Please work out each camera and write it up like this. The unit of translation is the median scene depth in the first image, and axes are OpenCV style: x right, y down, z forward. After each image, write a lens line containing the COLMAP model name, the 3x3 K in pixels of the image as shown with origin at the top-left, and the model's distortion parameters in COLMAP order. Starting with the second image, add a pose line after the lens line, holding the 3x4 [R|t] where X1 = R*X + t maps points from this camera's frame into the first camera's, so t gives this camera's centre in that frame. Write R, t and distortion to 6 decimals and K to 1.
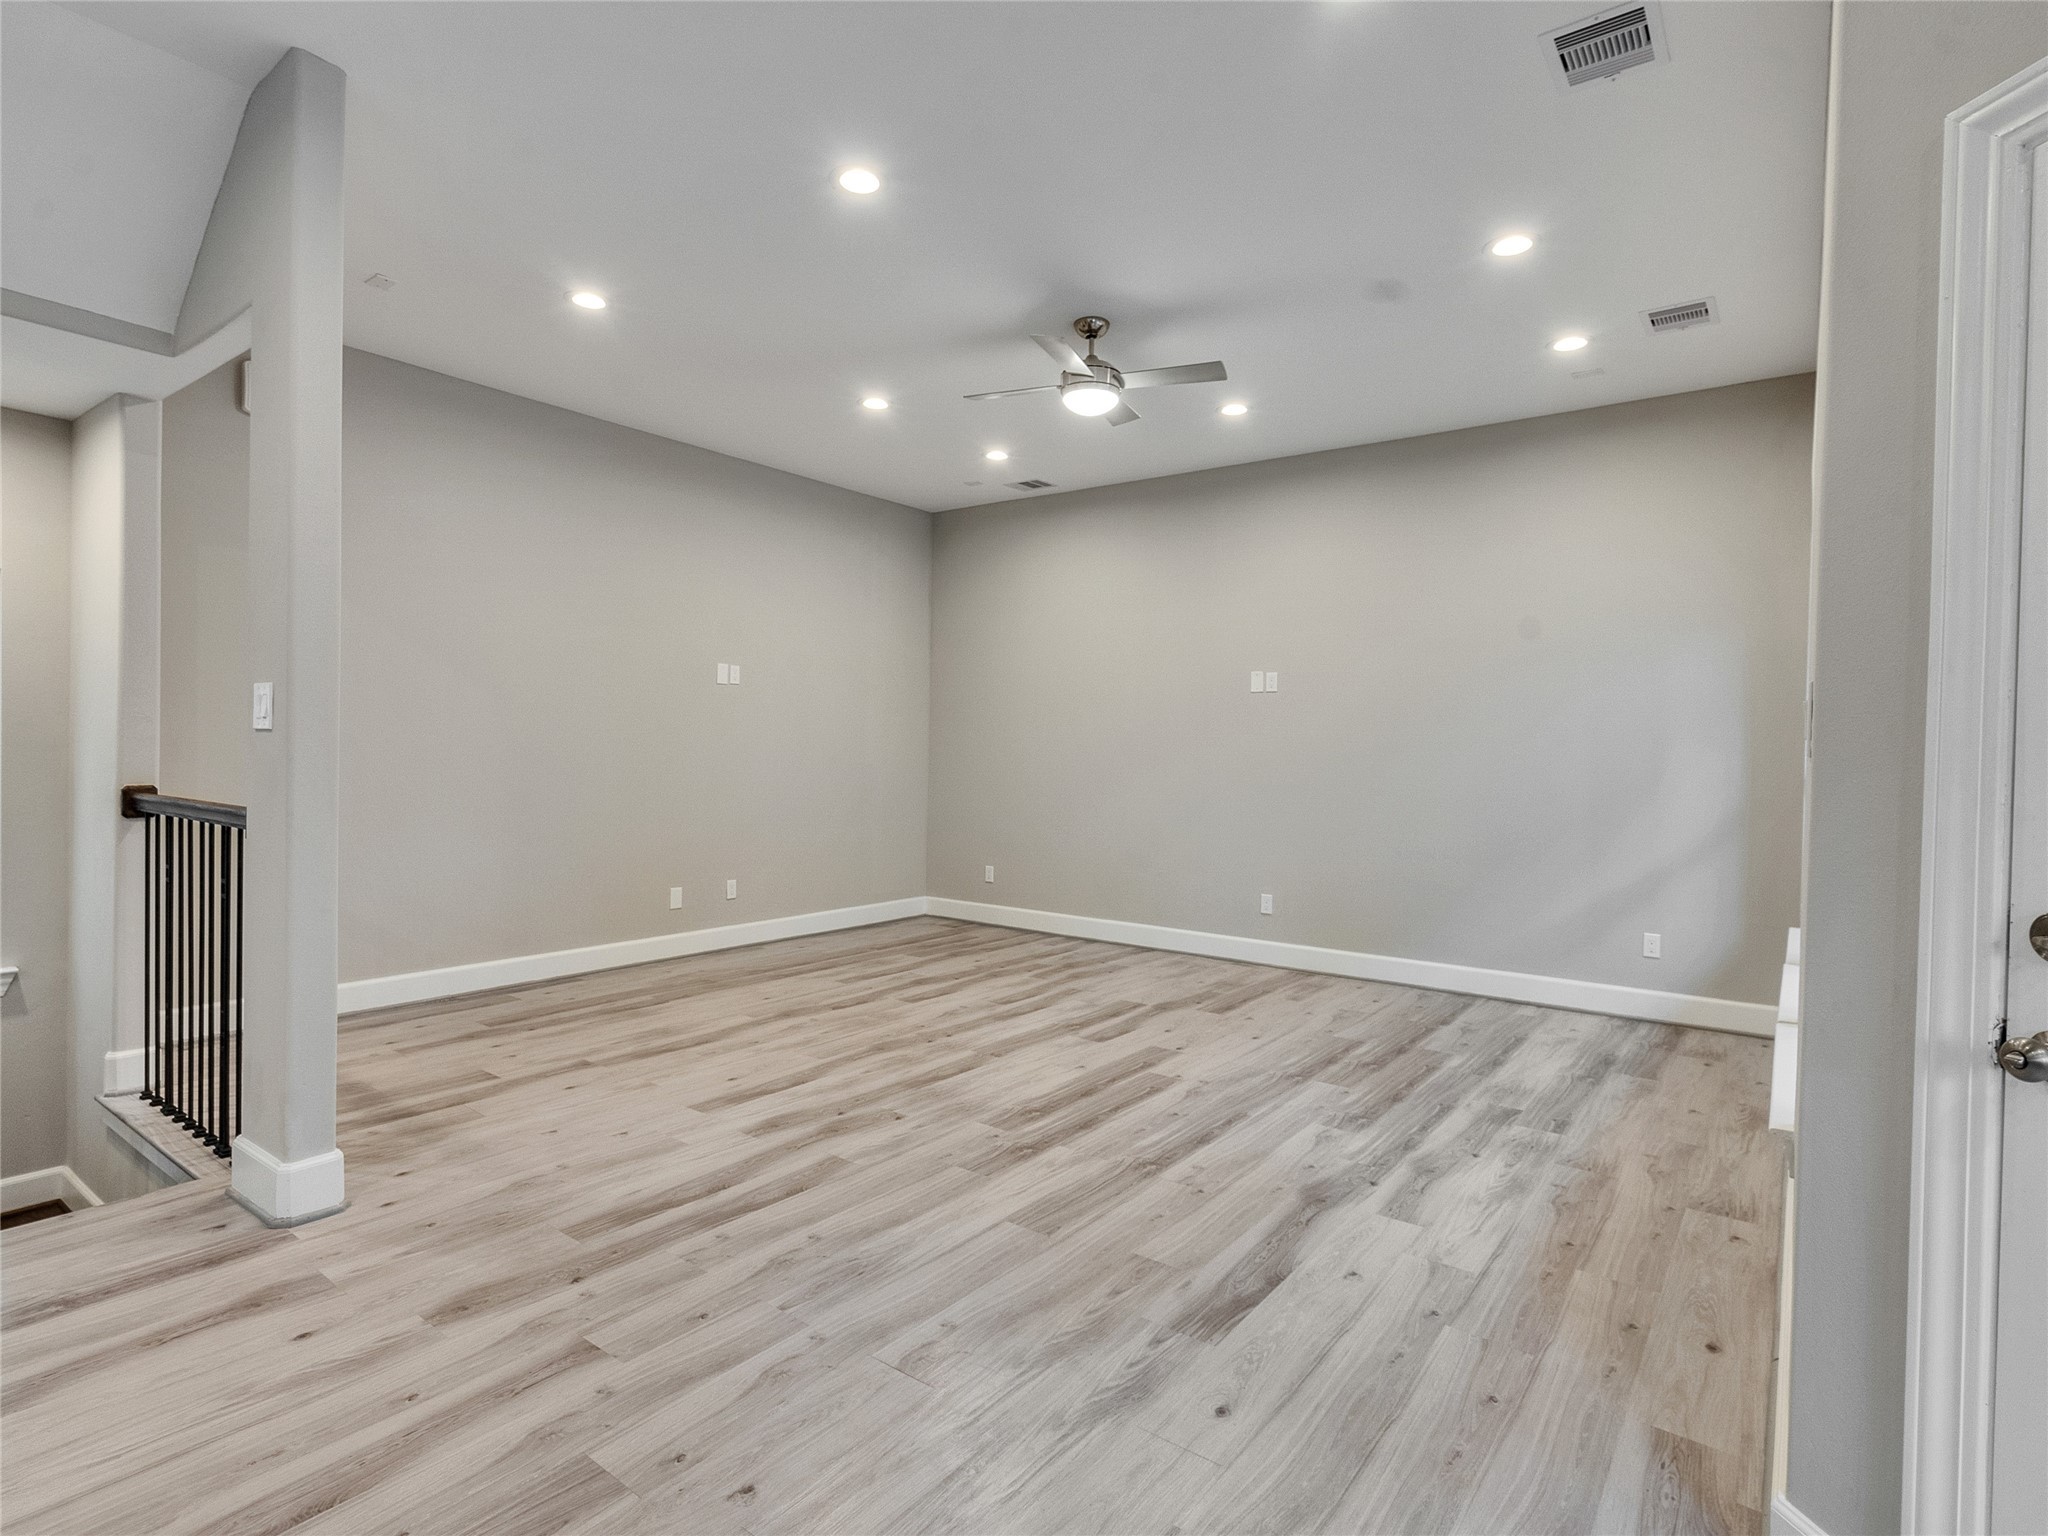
lens RADIAL K [[1049.4, 0, 1016.8], [0, 1049.4, 765.6], [0, 0, 1]] dist [-0.008170, 0.004958]
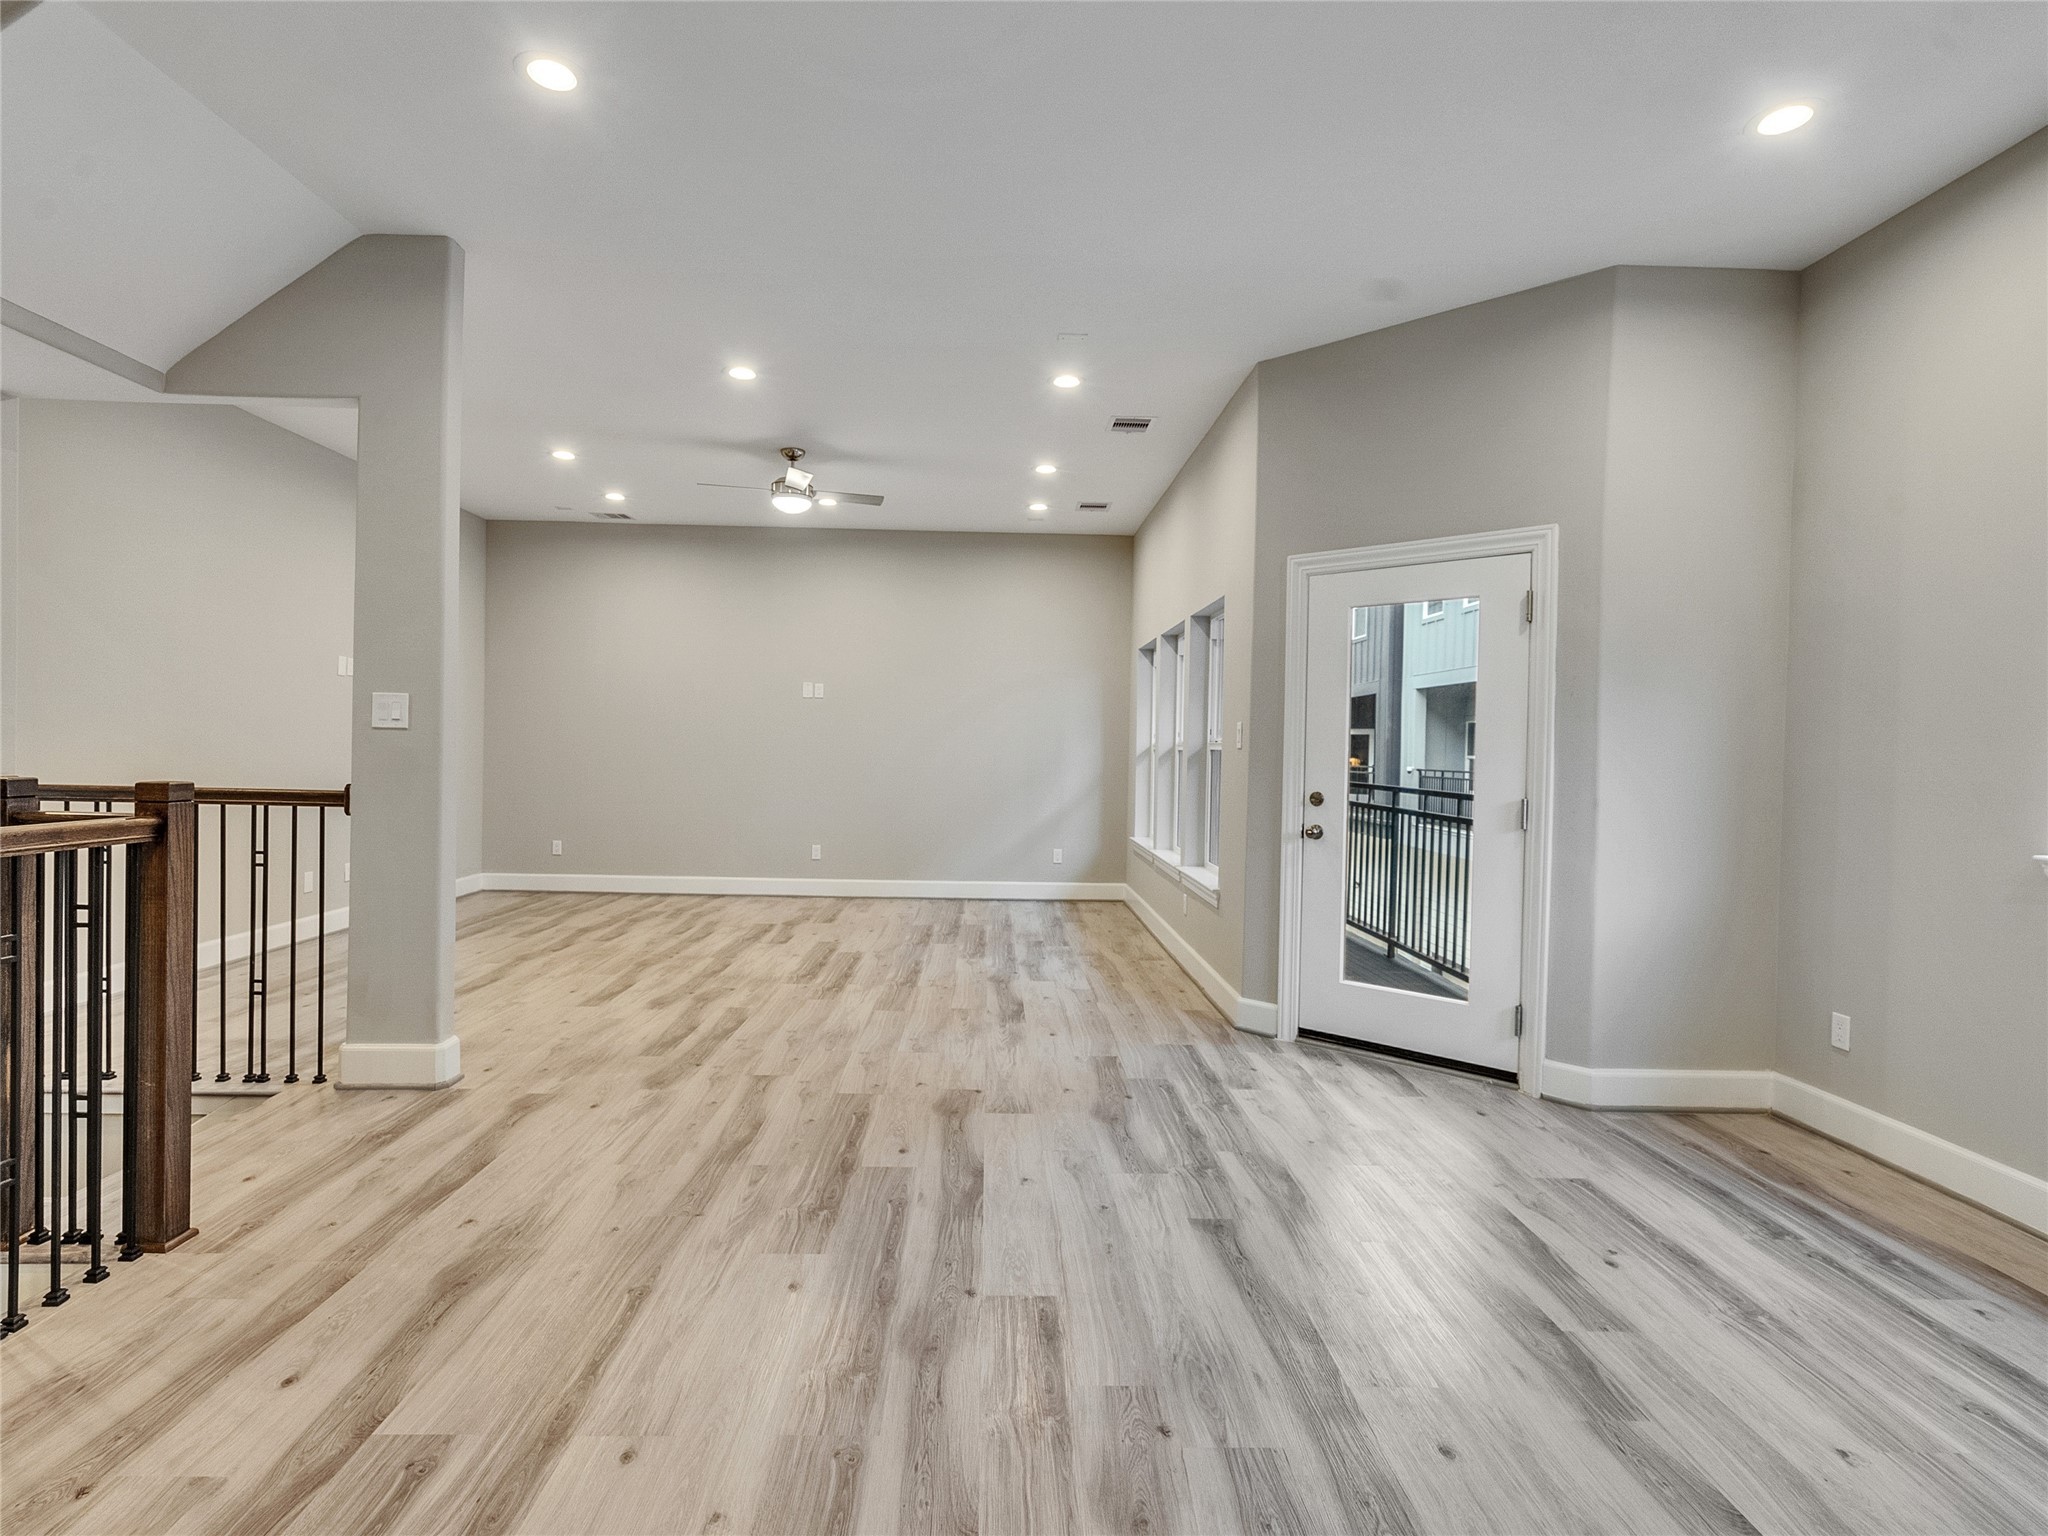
lens RADIAL K [[1049.4, 0, 1013.7], [0, 1049.4, 760.5], [0, 0, 1]] dist [-0.008170, 0.004958]
pose [[0.783533, -0.010162, 0.621267, -0.716330], [0.004255, 0.999931, 0.010989, -0.003762], [-0.621336, -0.005966, 0.783522, -0.410817]]
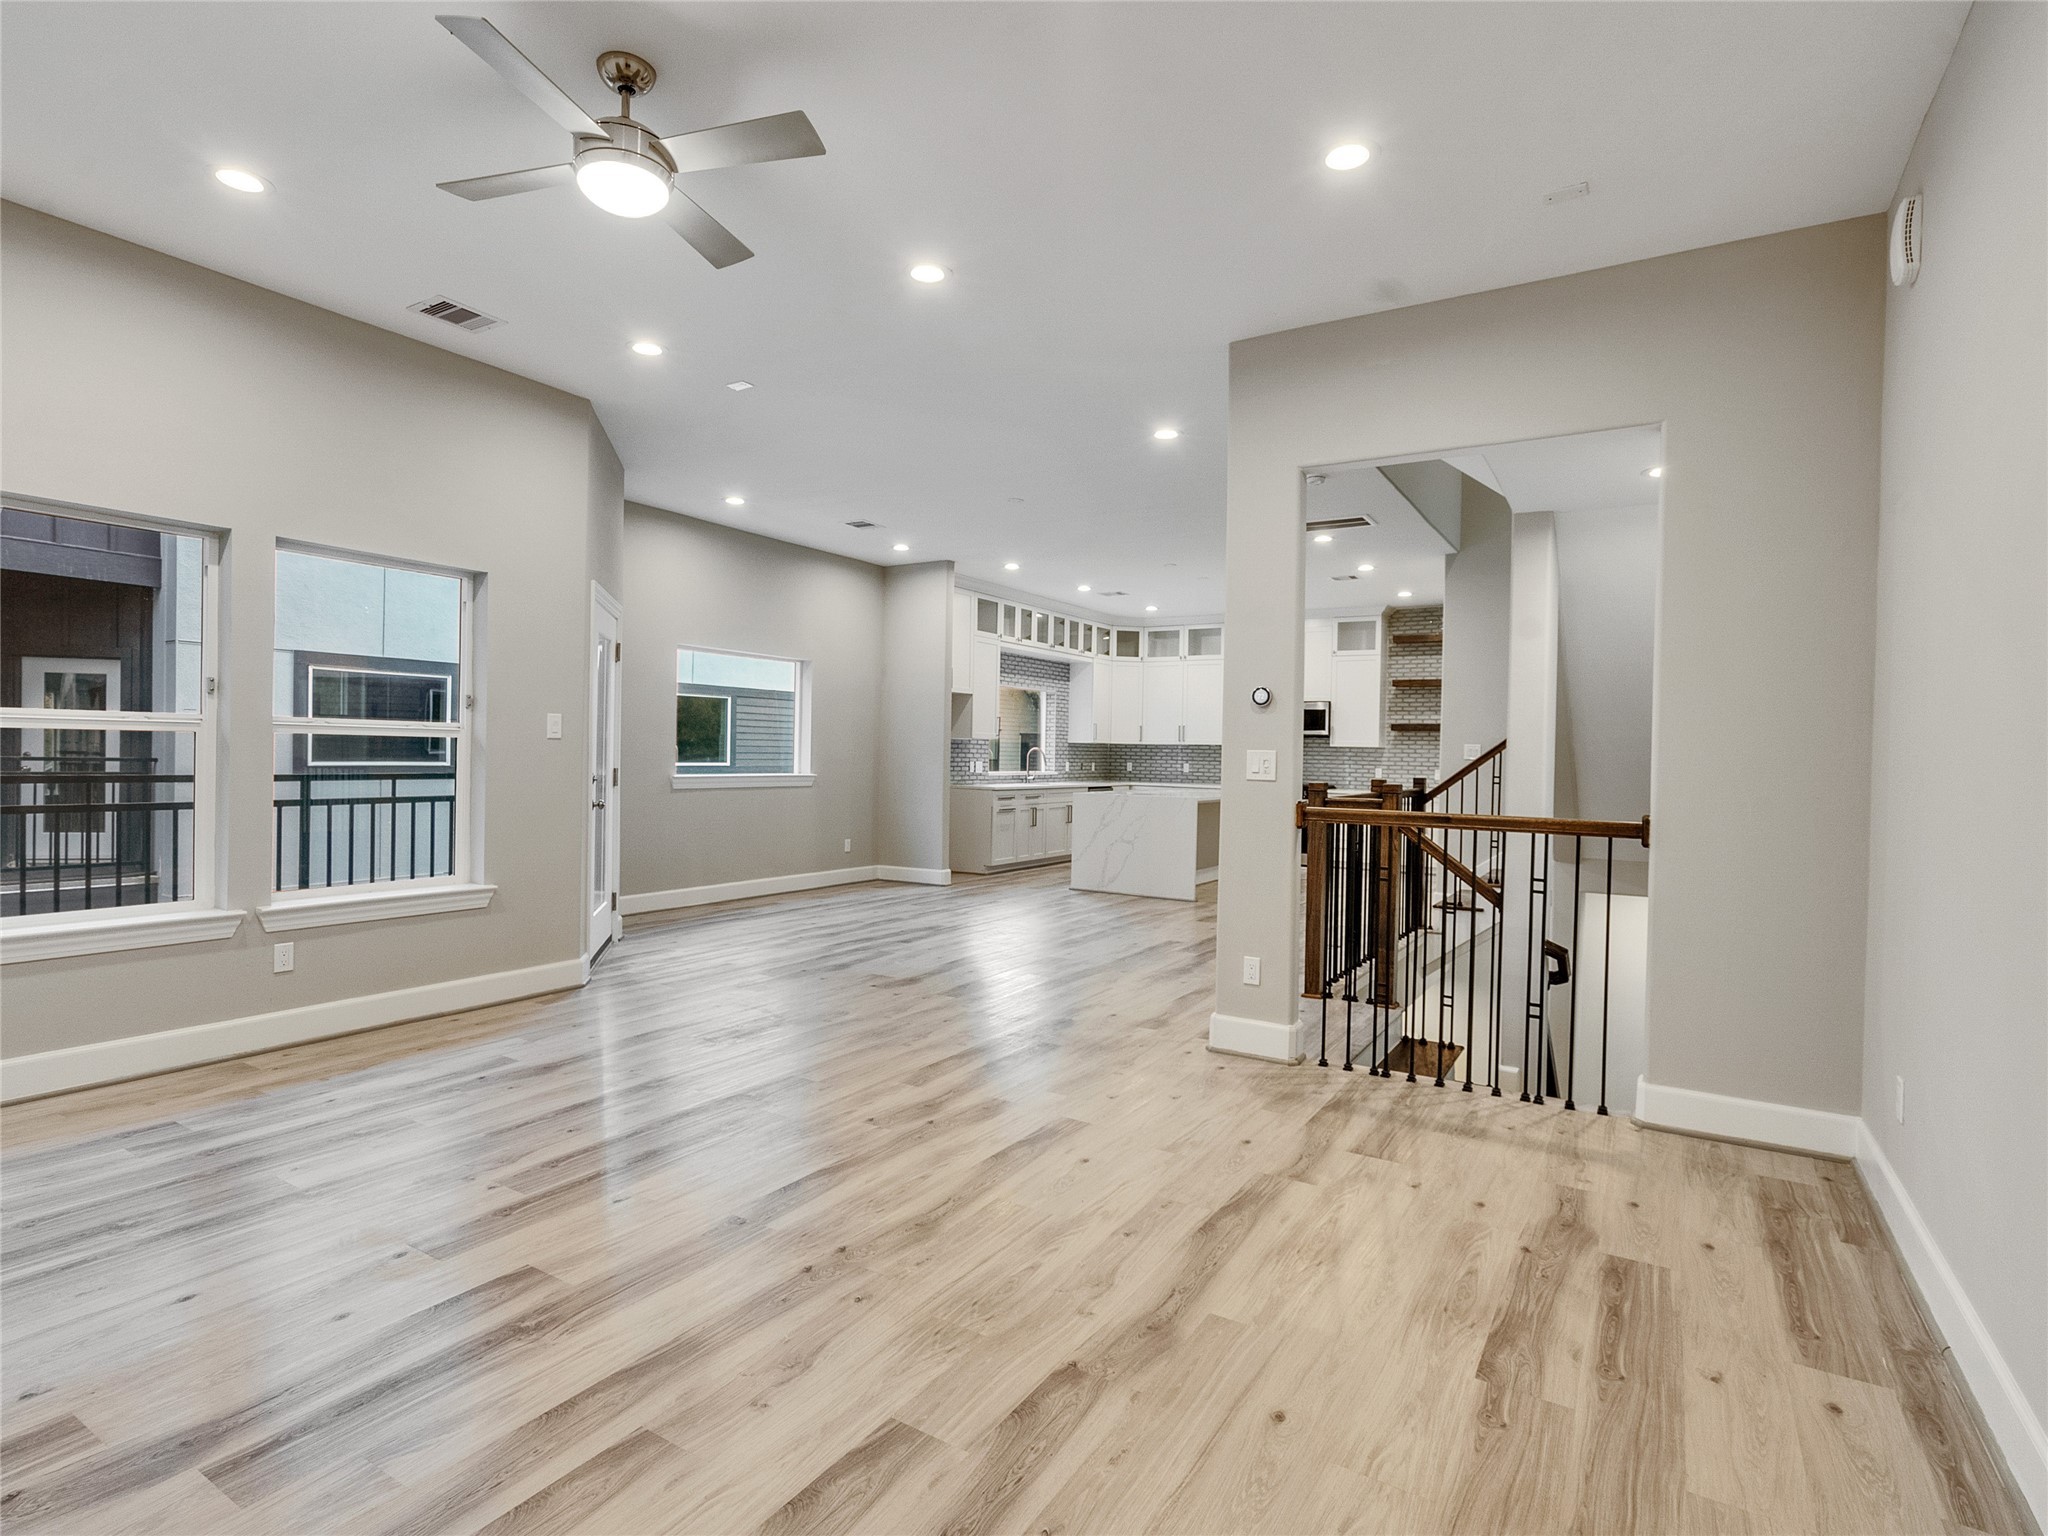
lens RADIAL K [[1049.4, 0, 1006.0], [0, 1049.4, 770.1], [0, 0, 1]] dist [-0.008170, 0.004958]
pose [[-0.995663, -0.038219, -0.084824, -0.142691], [-0.040973, 0.998680, 0.030969, -0.029787], [0.083528, 0.034310, -0.995915, 1.973481]]
